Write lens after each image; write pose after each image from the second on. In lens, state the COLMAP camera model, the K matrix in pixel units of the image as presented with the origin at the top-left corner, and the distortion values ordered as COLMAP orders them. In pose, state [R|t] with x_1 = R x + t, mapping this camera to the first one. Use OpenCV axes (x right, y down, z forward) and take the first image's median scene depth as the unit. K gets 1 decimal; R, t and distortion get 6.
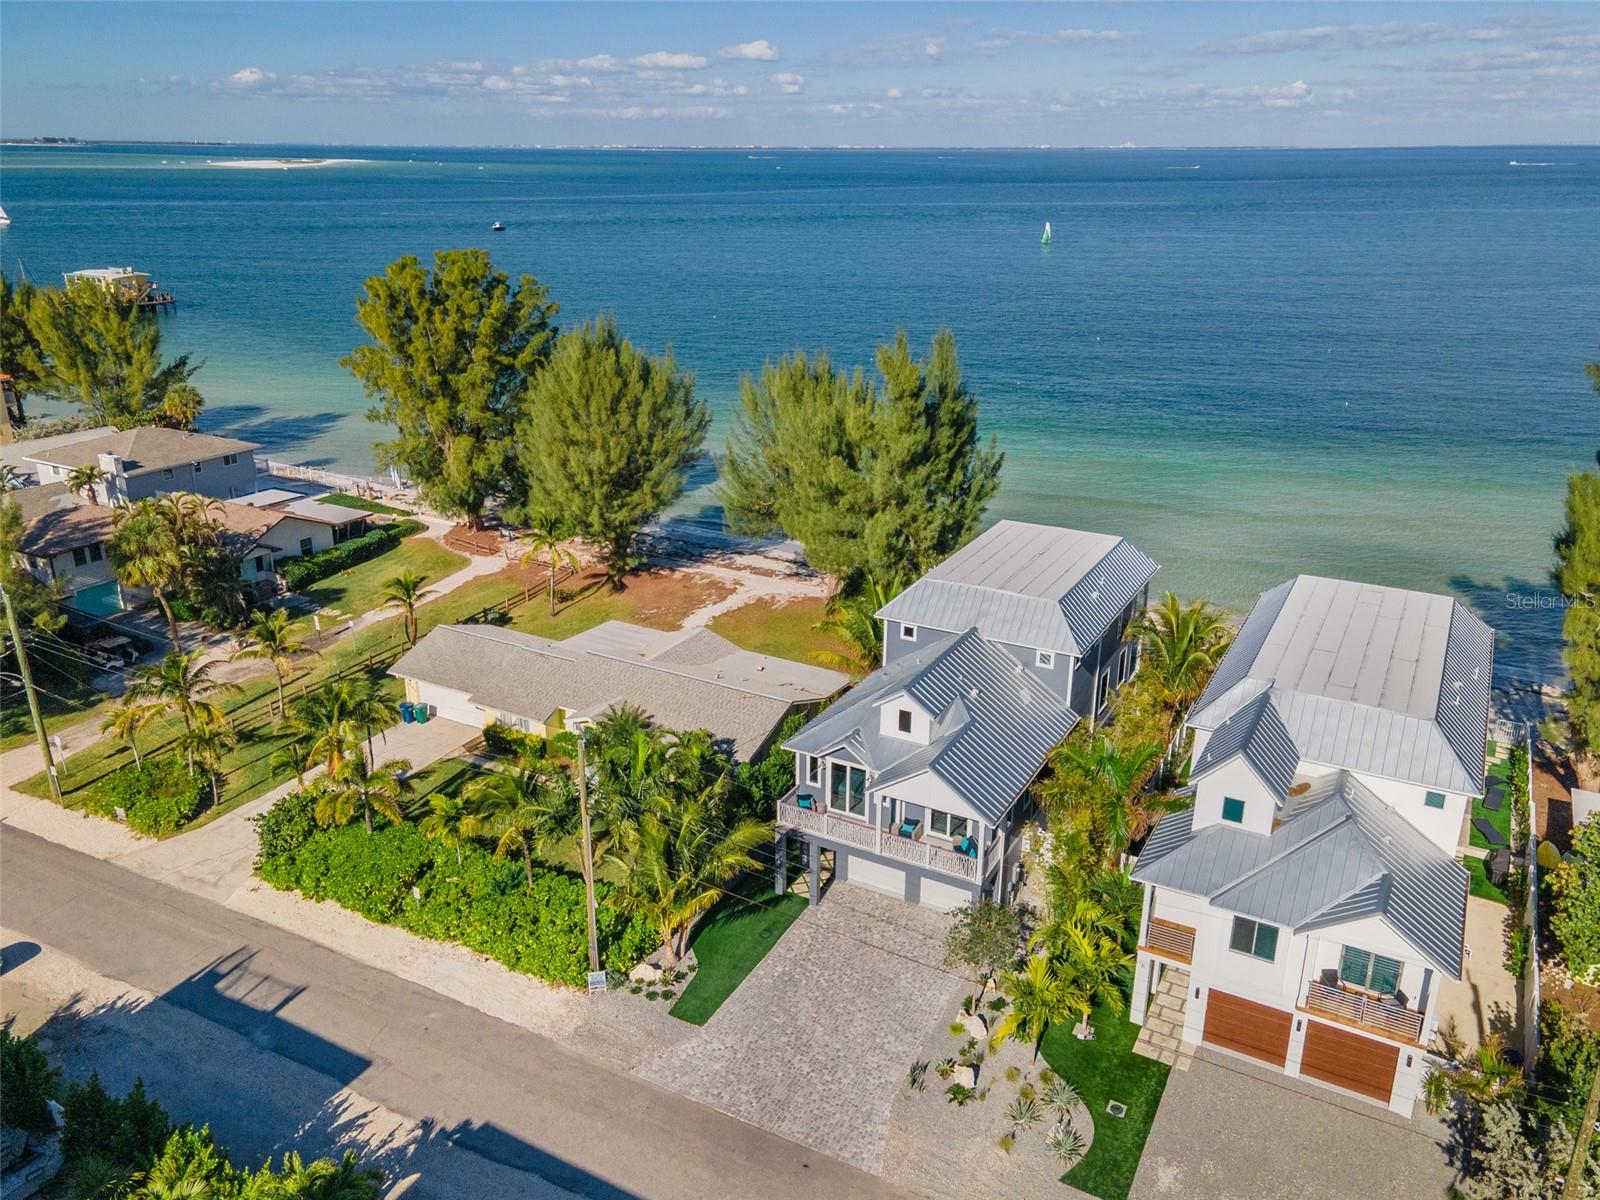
lens RADIAL K [[1202.6, 0, 775.5], [0, 1202.6, 599.0], [0, 0, 1]] dist [0.043960, 0.009926]
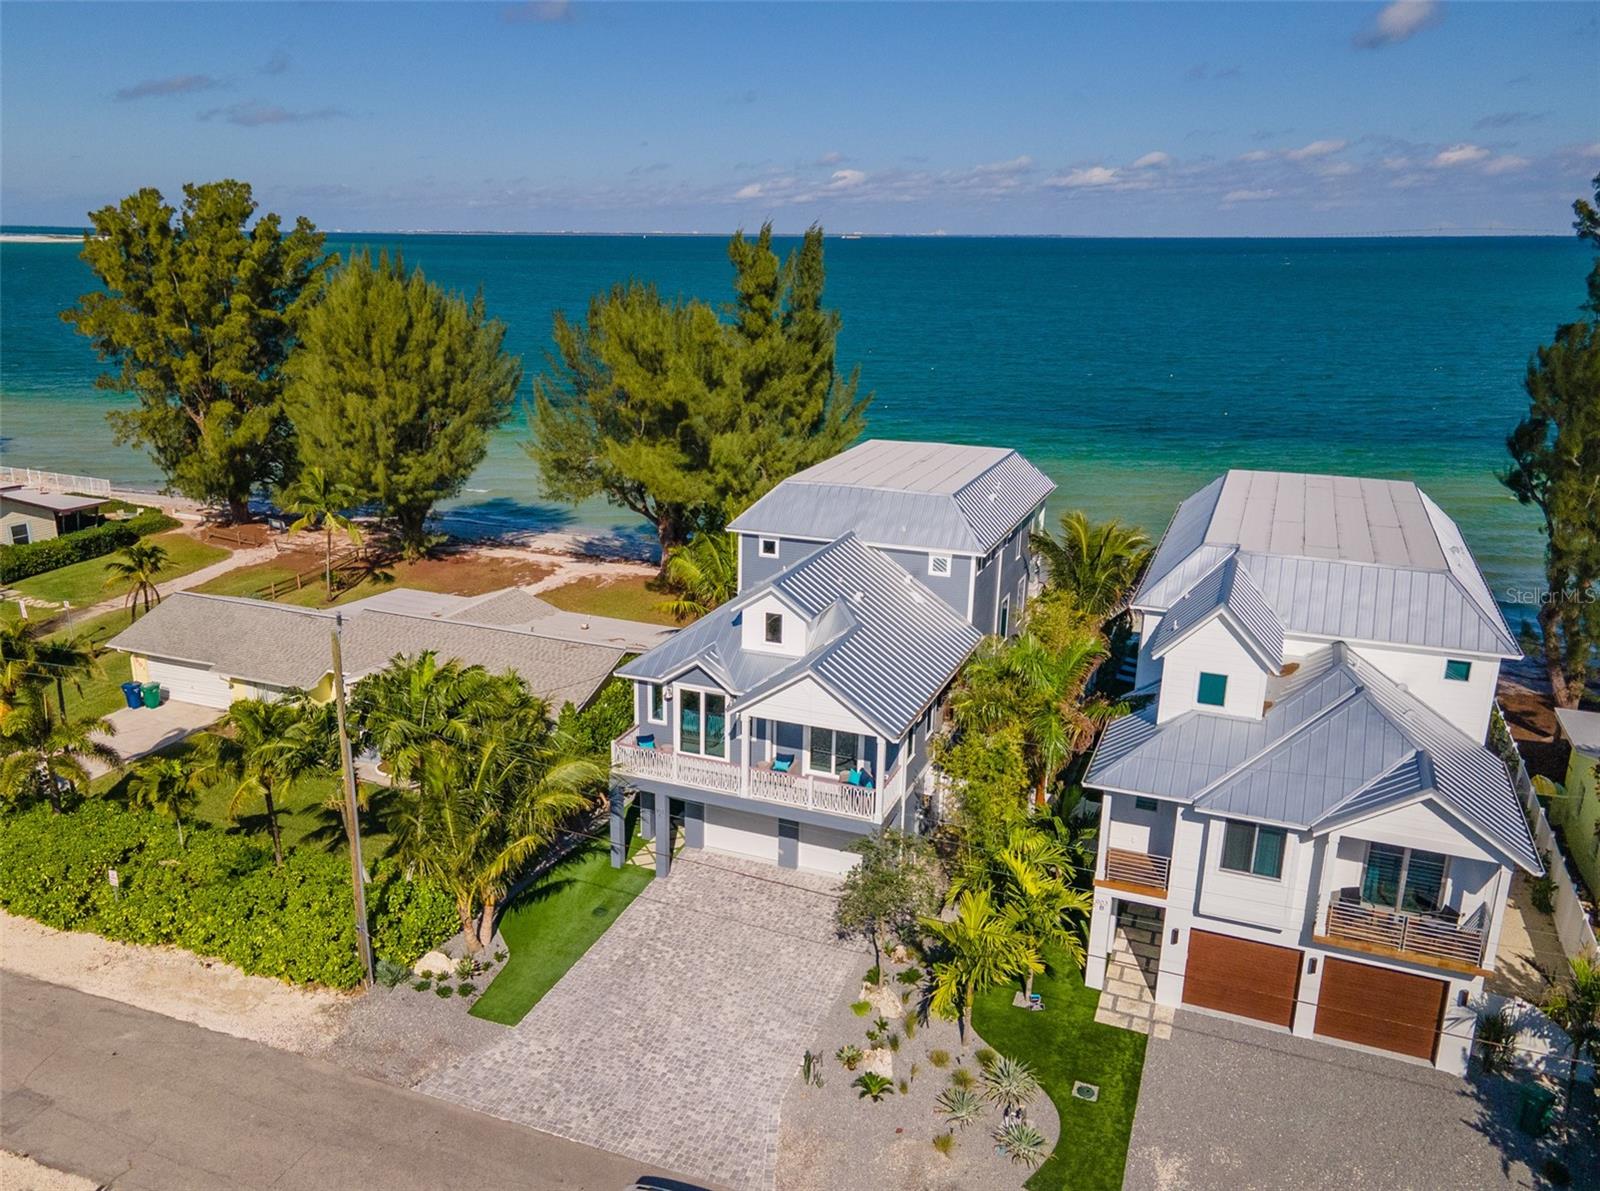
lens RADIAL K [[1252.6, 0, 716.4], [0, 1252.6, 622.8], [0, 0, 1]] dist [0.052471, -0.004815]
pose [[0.995264, -0.024934, 0.093960, -0.004534], [0.029984, 0.998159, -0.052721, 0.127823], [-0.092473, 0.055289, 0.994179, 0.183786]]
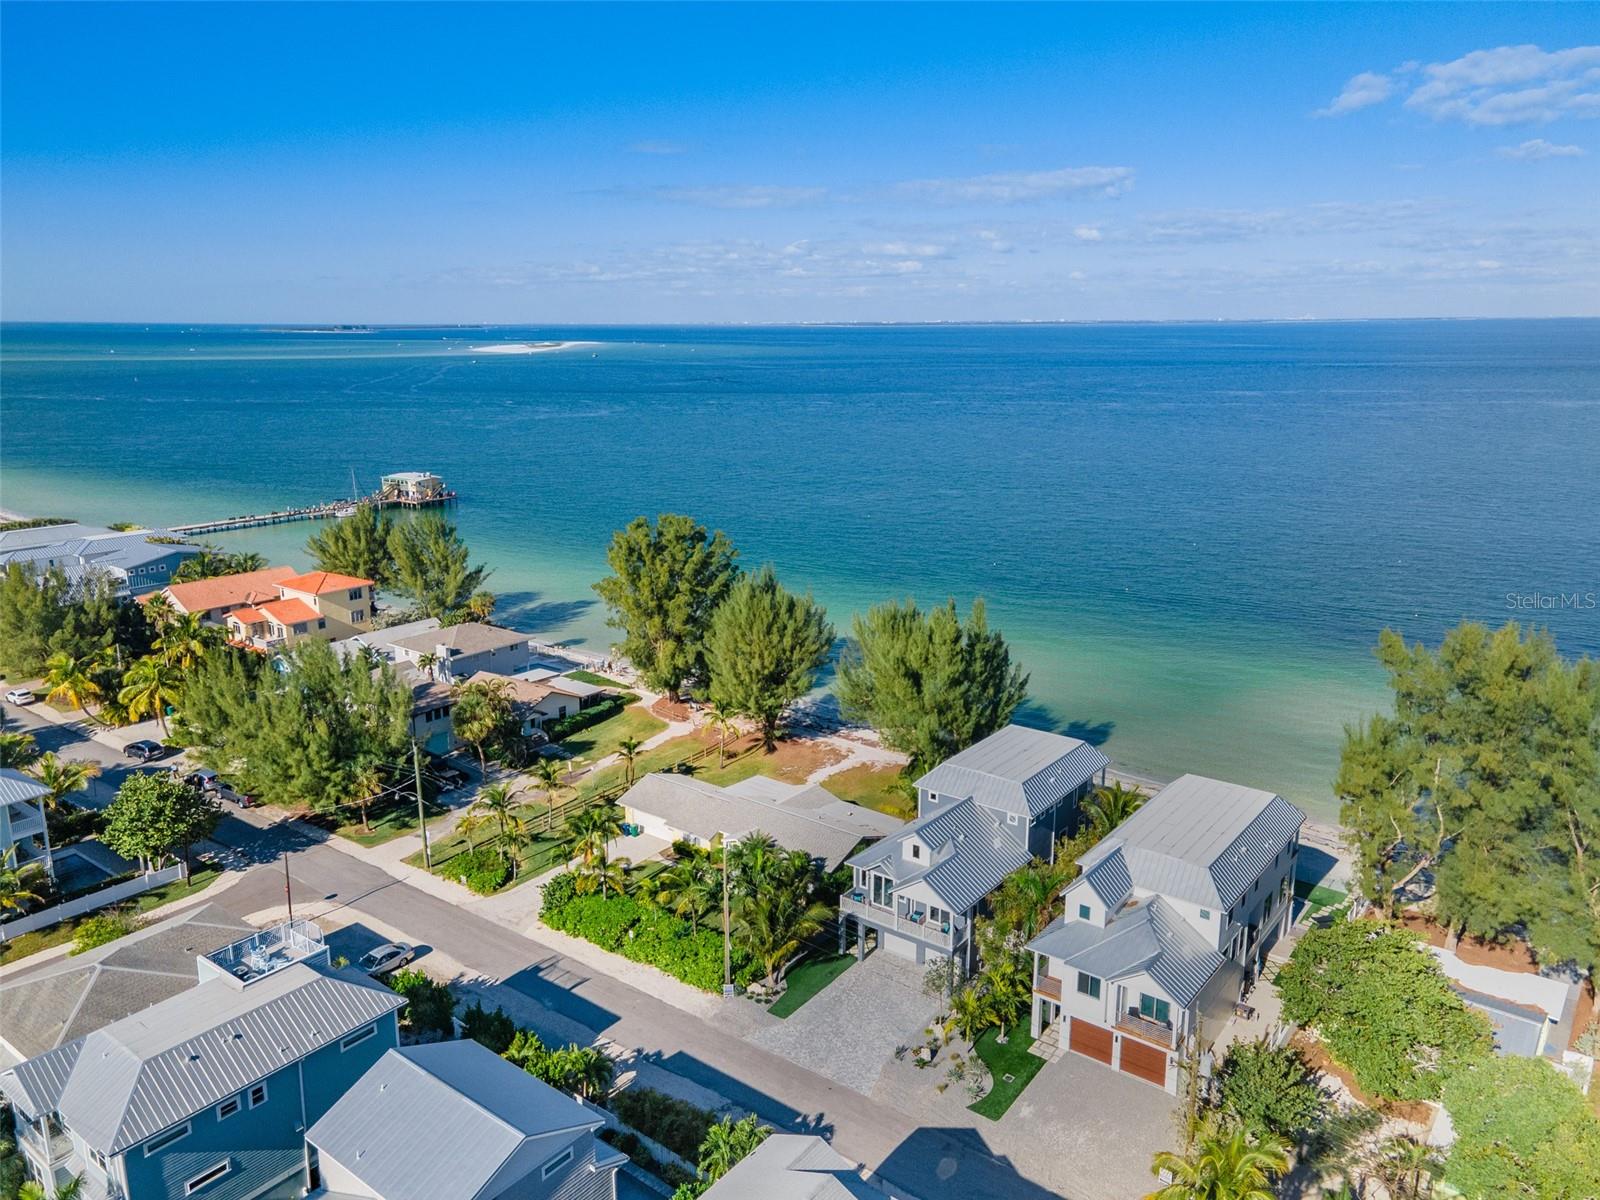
lens RADIAL K [[1128.5, 0, 783.5], [0, 1128.5, 605.4], [0, 0, 1]] dist [0.035904, -0.000702]
pose [[0.988987, 0.029888, -0.144956, 0.130920], [-0.046603, 0.992464, -0.113325, -0.048480], [0.140476, 0.118832, 0.982927, -0.576088]]
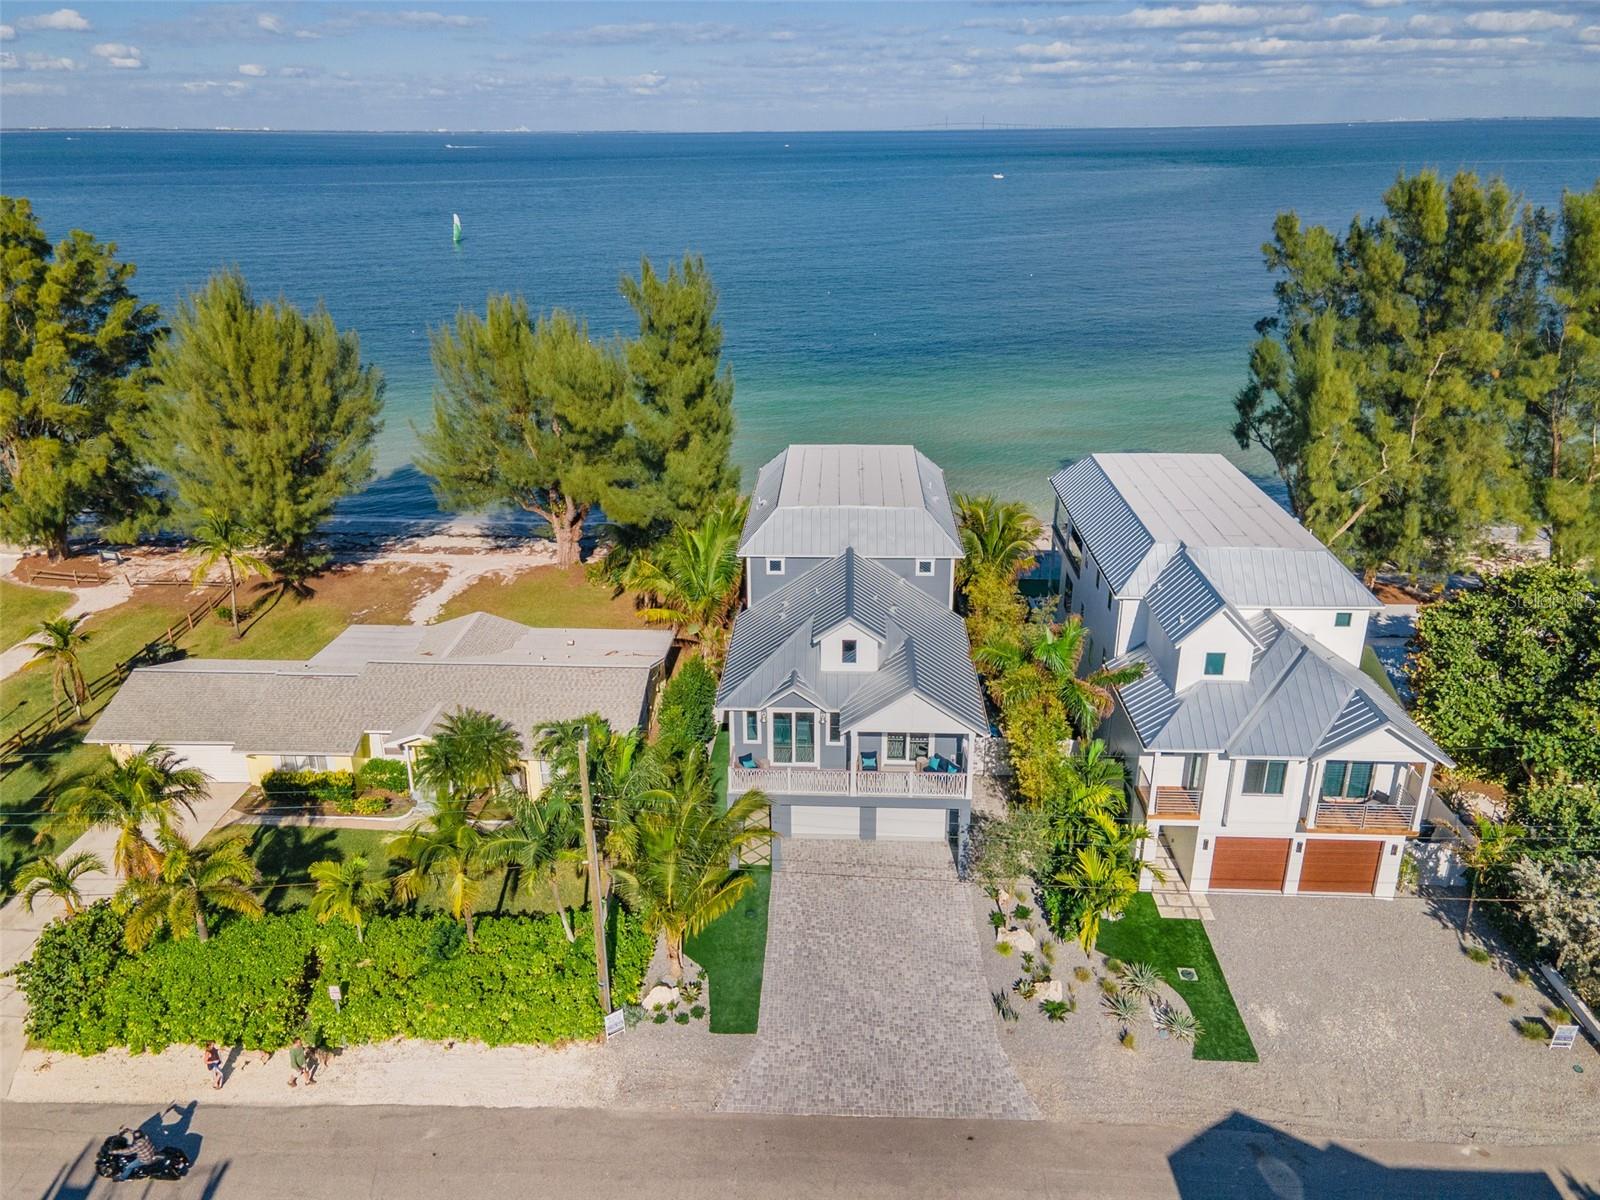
lens RADIAL K [[1166.9, 0, 770.0], [0, 1166.9, 595.7], [0, 0, 1]] dist [0.044557, 0.001300]
pose [[0.898214, -0.172036, 0.404494, -0.279470], [0.163284, 0.984969, 0.056334, -0.001624], [-0.408106, 0.015447, 0.912804, 0.182821]]
